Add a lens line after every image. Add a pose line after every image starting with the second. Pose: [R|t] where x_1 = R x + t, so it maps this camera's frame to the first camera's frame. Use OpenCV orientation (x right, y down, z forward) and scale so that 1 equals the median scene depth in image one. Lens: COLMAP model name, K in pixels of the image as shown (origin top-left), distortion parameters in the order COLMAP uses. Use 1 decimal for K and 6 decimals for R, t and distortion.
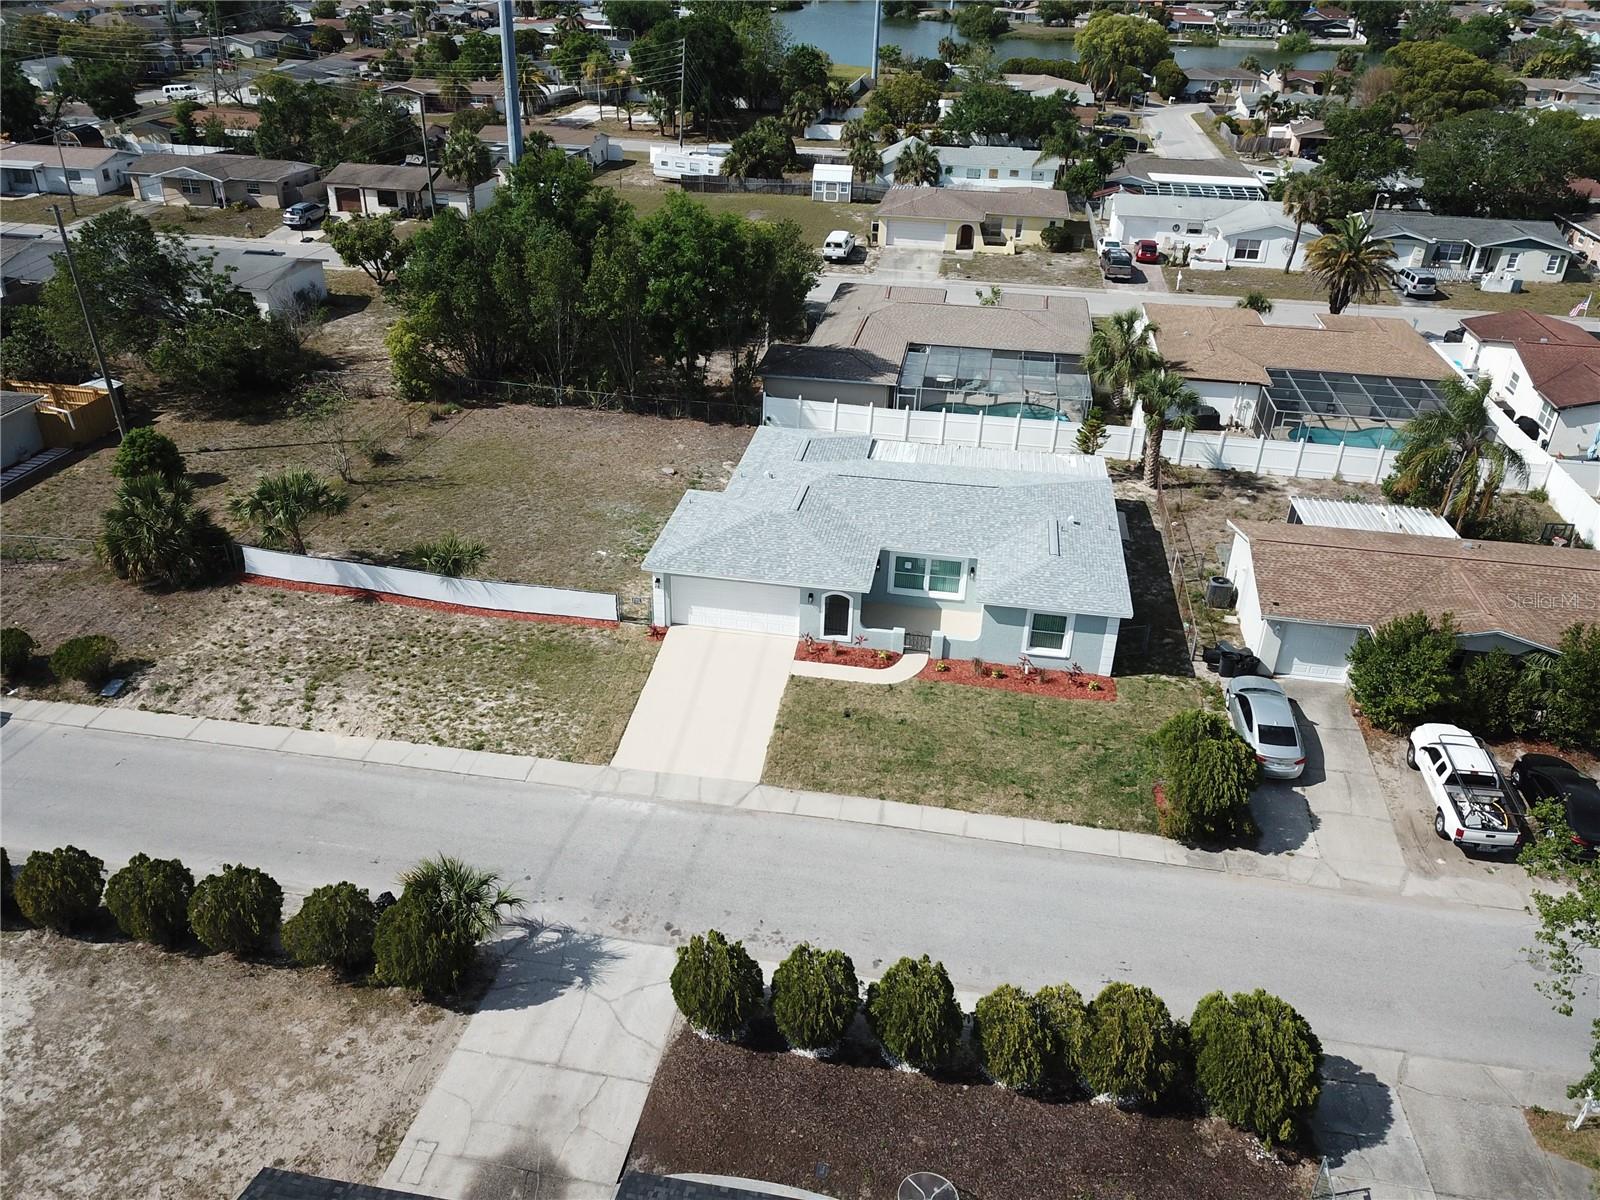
lens RADIAL K [[1224.5, 0, 788.5], [0, 1224.5, 600.5], [0, 0, 1]] dist [0.009201, -0.005656]
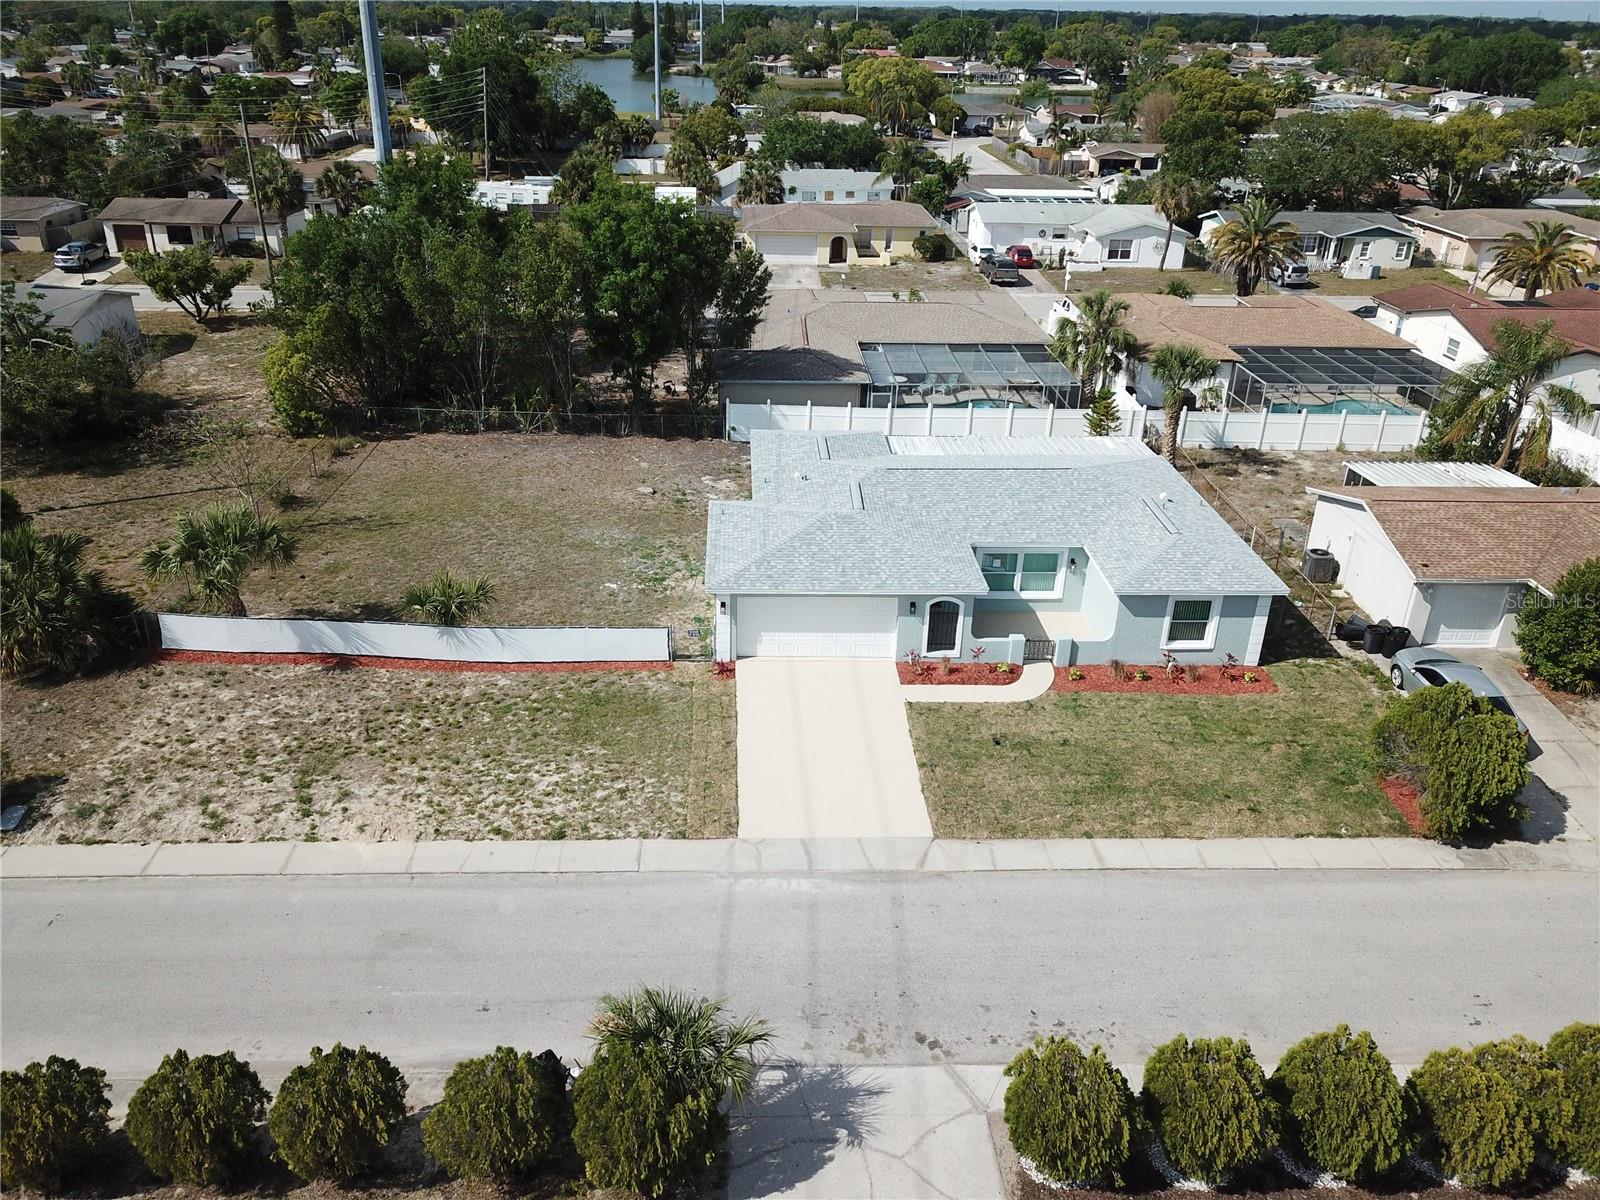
lens RADIAL K [[1228.2, 0, 788.3], [0, 1228.2, 595.3], [0, 0, 1]] dist [0.005315, 0.003351]
pose [[0.979084, -0.089234, 0.182842, -0.215016], [0.098387, 0.994279, -0.041596, 0.015542], [-0.178084, 0.058715, 0.982262, 0.194611]]
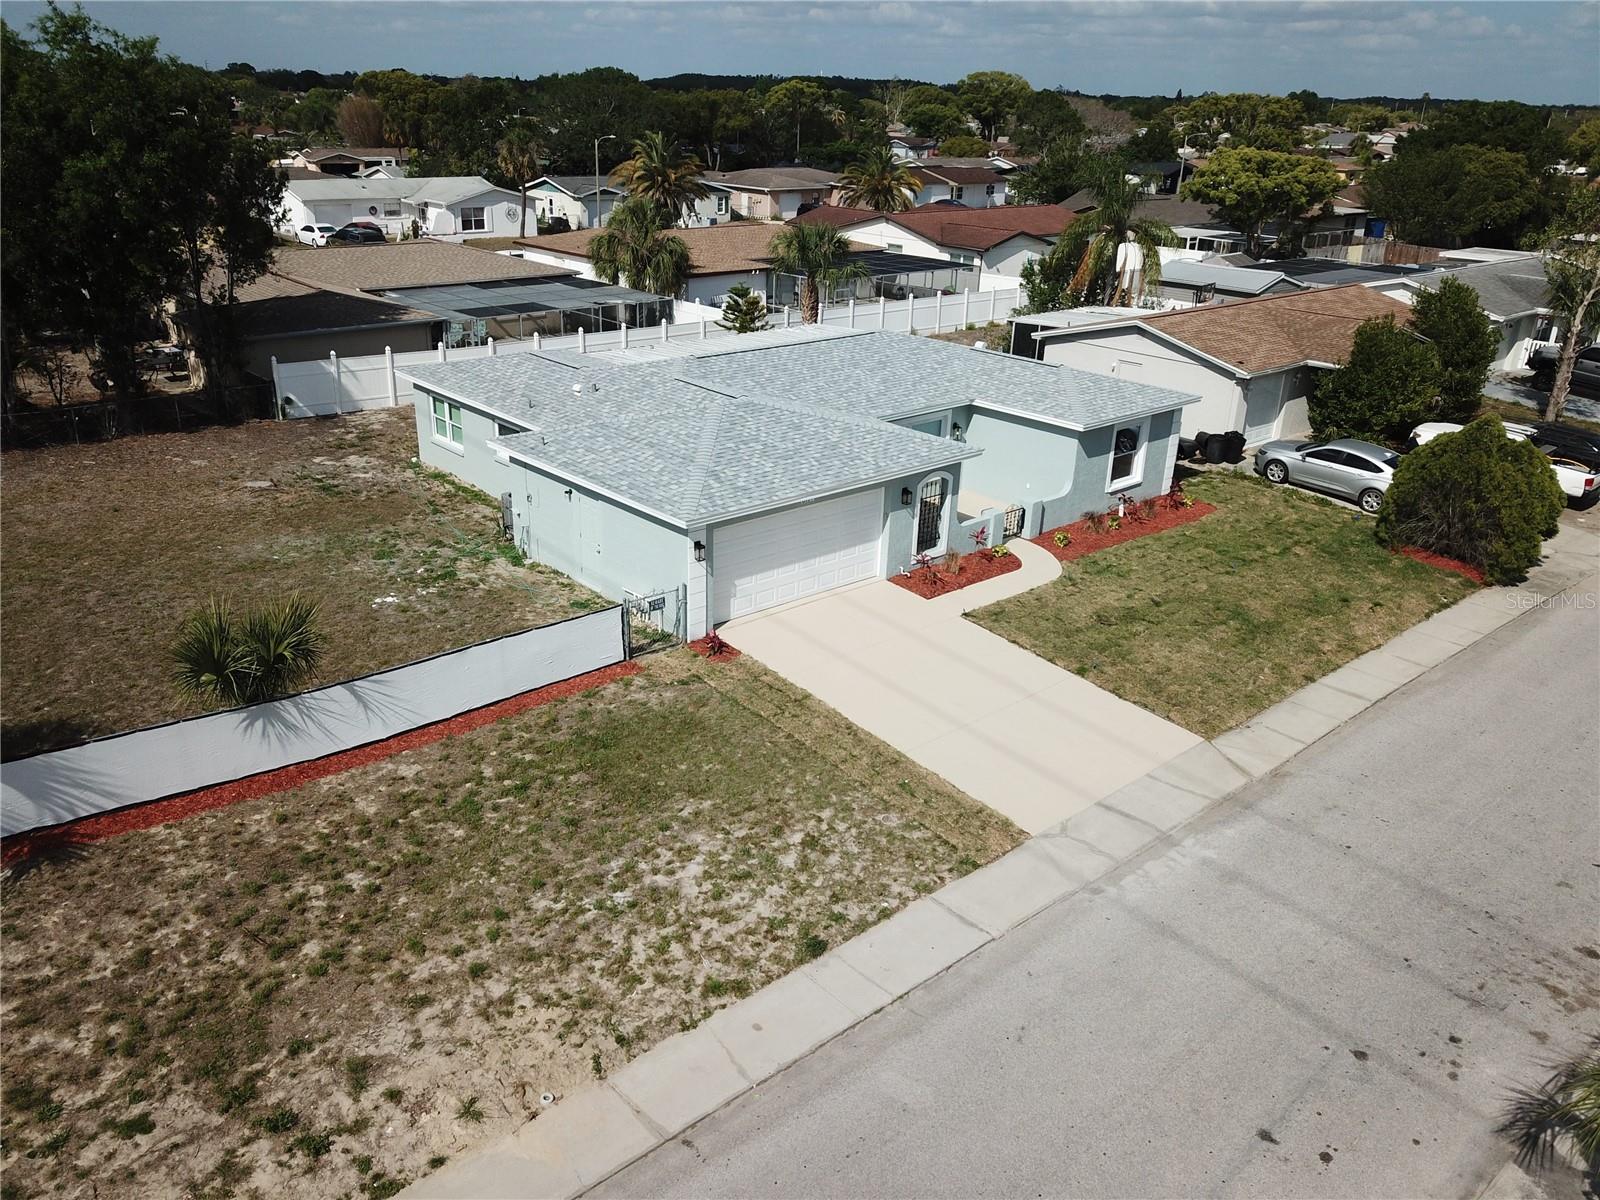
lens RADIAL K [[1227.3, 0, 788.7], [0, 1227.3, 605.8], [0, 0, 1]] dist [0.005557, -0.000195]
pose [[0.630201, -0.302874, 0.714923, -0.464232], [0.361625, 0.929308, 0.074928, -0.017857], [-0.687077, 0.211314, 0.695177, 0.625633]]
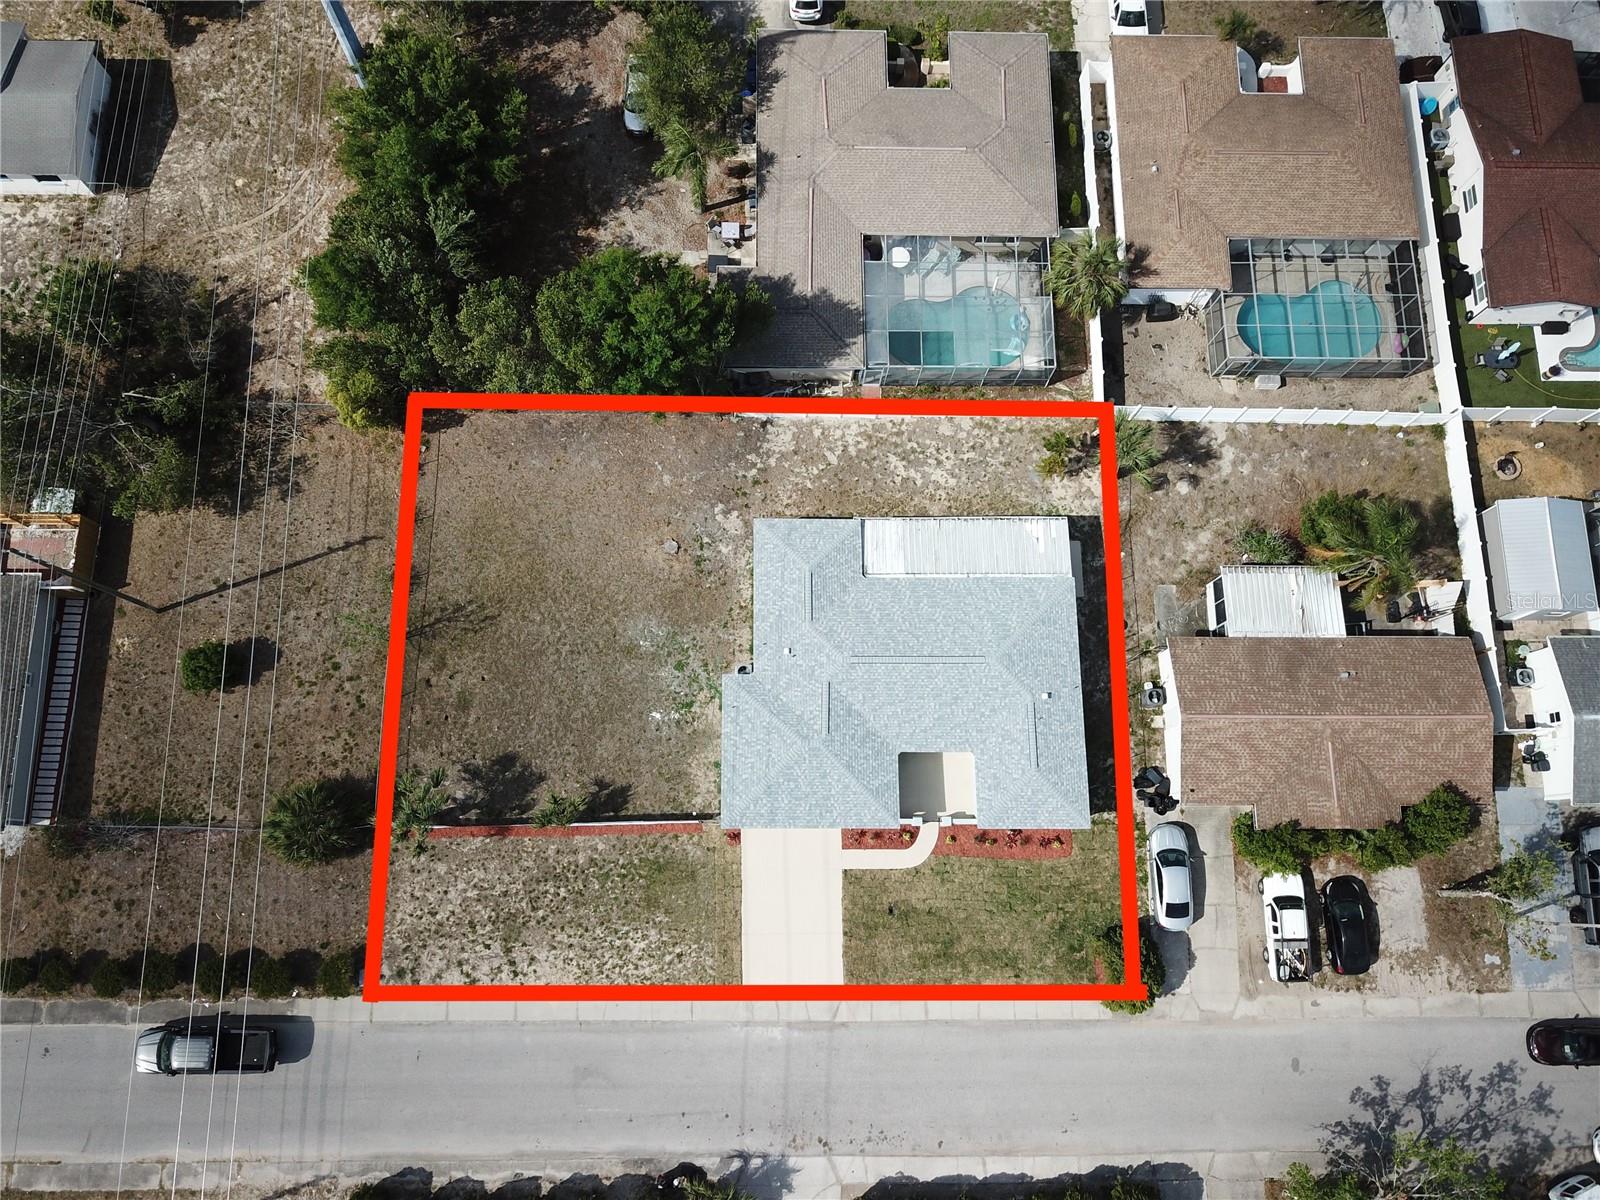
lens RADIAL K [[1232.1, 0, 788.7], [0, 1232.1, 606.4], [0, 0, 1]] dist [-0.001189, 0.006785]
pose [[0.985260, -0.164373, 0.047382, -0.073874], [0.075406, 0.665933, 0.742191, -1.141802], [-0.153549, -0.727678, 0.668511, 0.289346]]
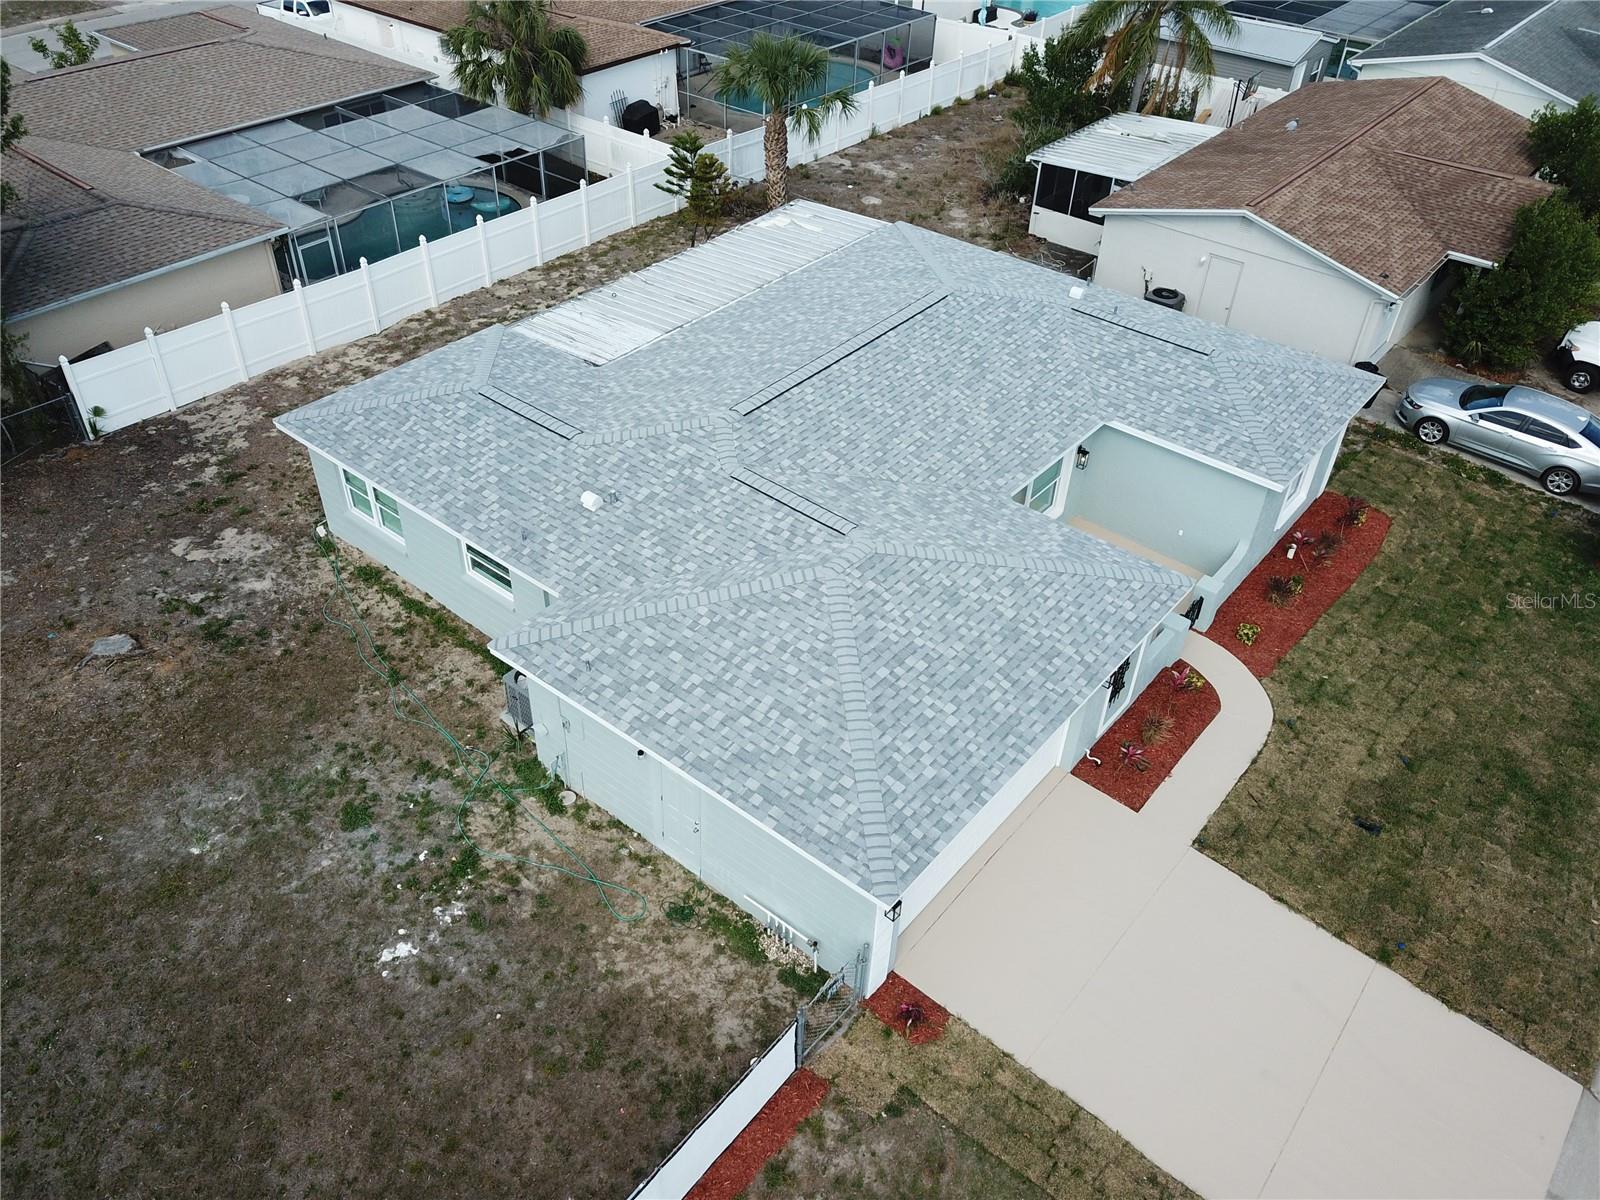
lens RADIAL K [[1232.1, 0, 788.7], [0, 1232.1, 606.4], [0, 0, 1]] dist [-0.001189, 0.006785]
pose [[0.499012, -0.553866, 0.666498, -0.310325], [0.402655, 0.829227, 0.387624, -0.233851], [-0.767369, 0.074940, 0.636811, 0.801602]]
